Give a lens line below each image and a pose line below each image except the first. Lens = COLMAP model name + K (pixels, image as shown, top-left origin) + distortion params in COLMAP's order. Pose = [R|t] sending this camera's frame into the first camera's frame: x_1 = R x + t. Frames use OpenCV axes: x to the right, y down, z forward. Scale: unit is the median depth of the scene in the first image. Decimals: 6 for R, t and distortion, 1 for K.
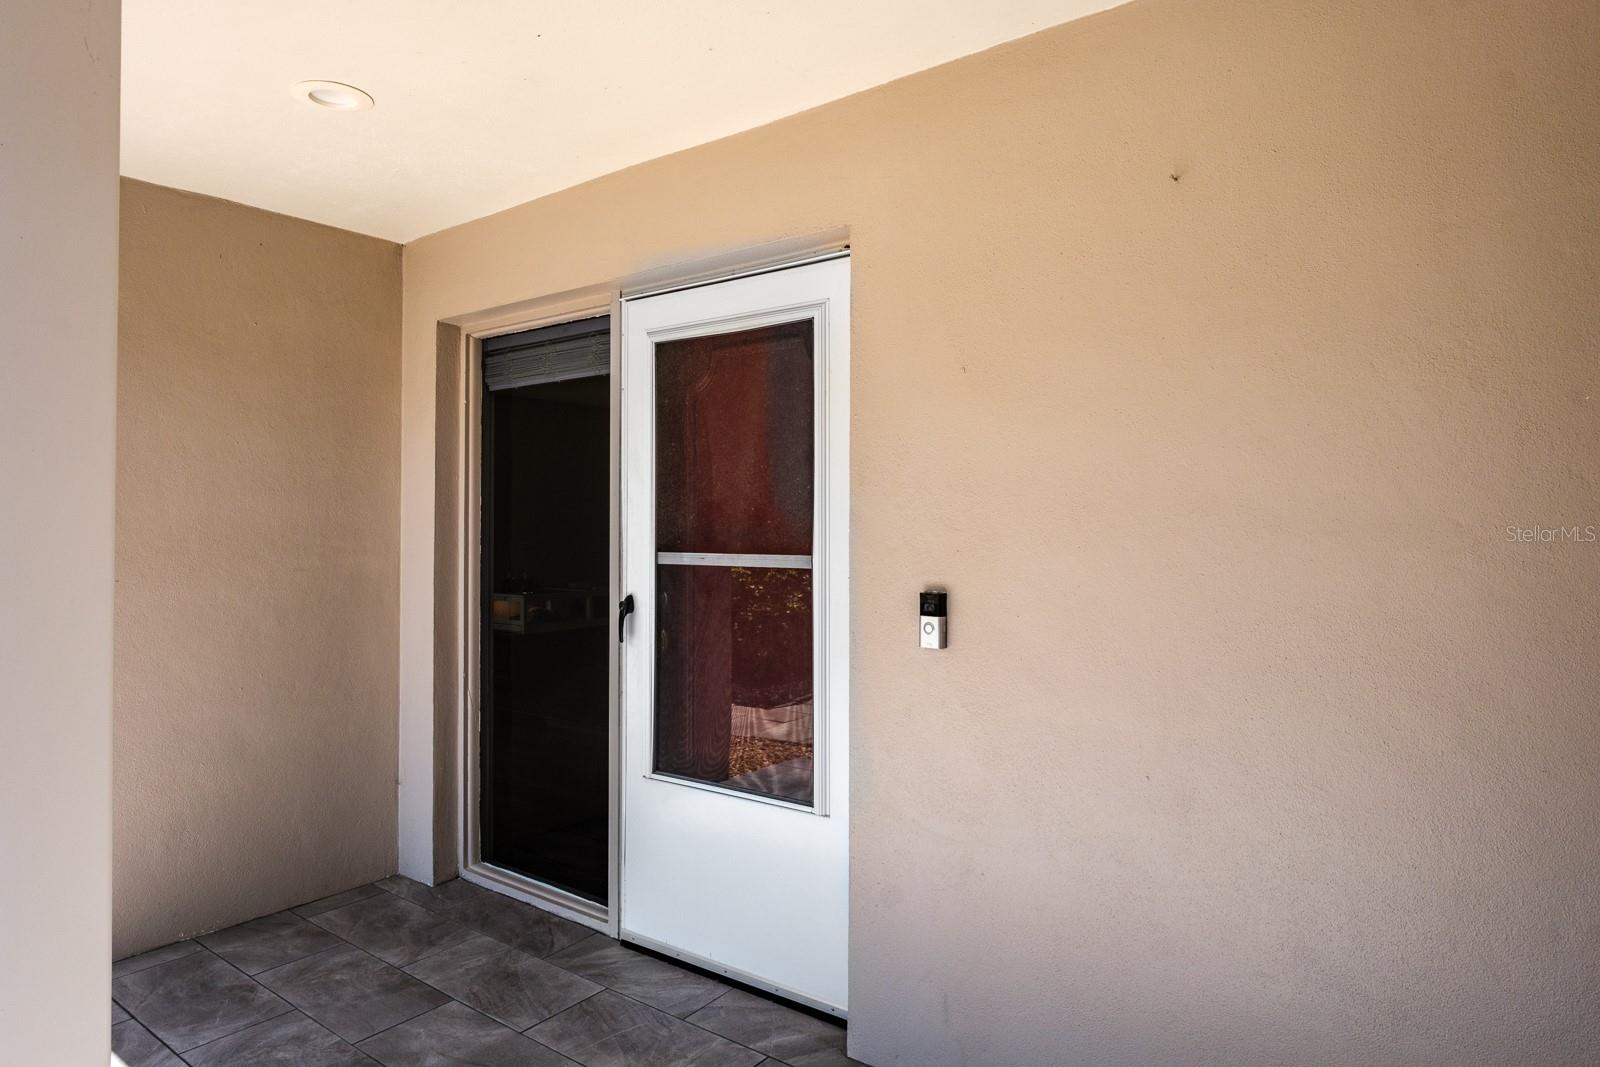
lens RADIAL K [[1022.9, 0, 746.0], [0, 1022.9, 487.6], [0, 0, 1]] dist [-0.001652, -0.000266]
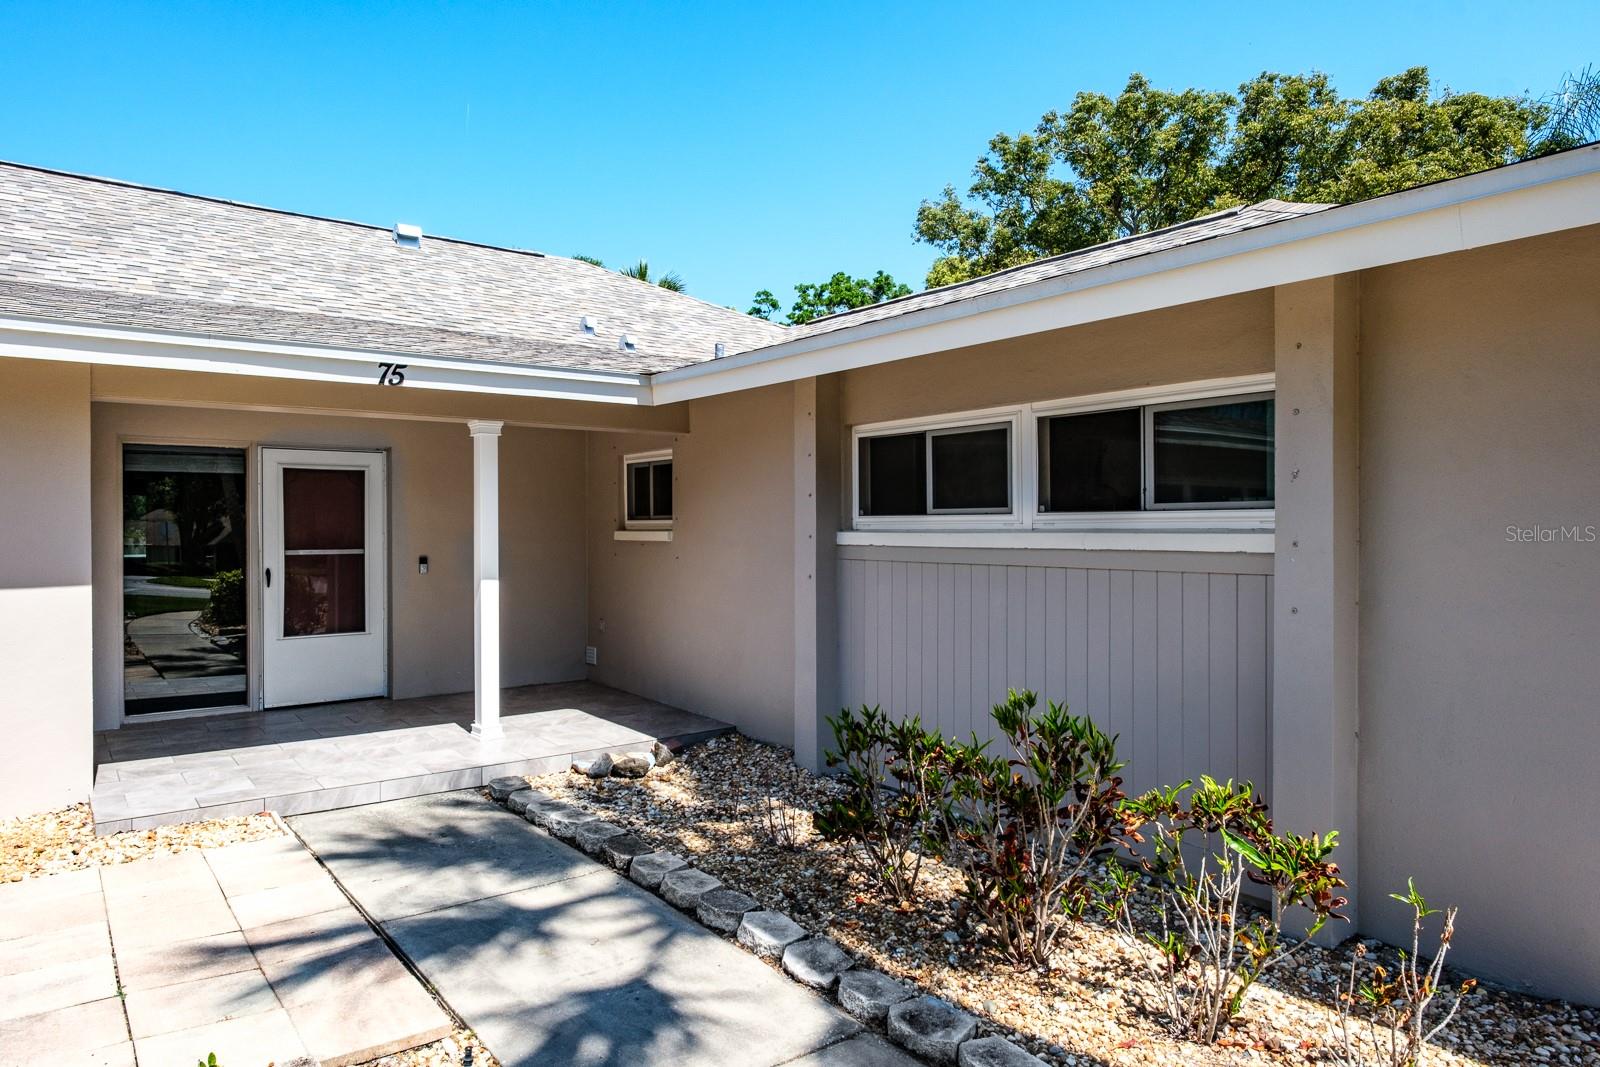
lens RADIAL K [[988.6, 0, 769.7], [0, 988.6, 533.1], [0, 0, 1]] dist [-0.000192, -0.003274]
pose [[0.227609, 0.014309, 0.973648, -2.206926], [-0.013419, 0.999843, -0.011557, 0.032726], [-0.973660, -0.010434, 0.227765, -0.727037]]
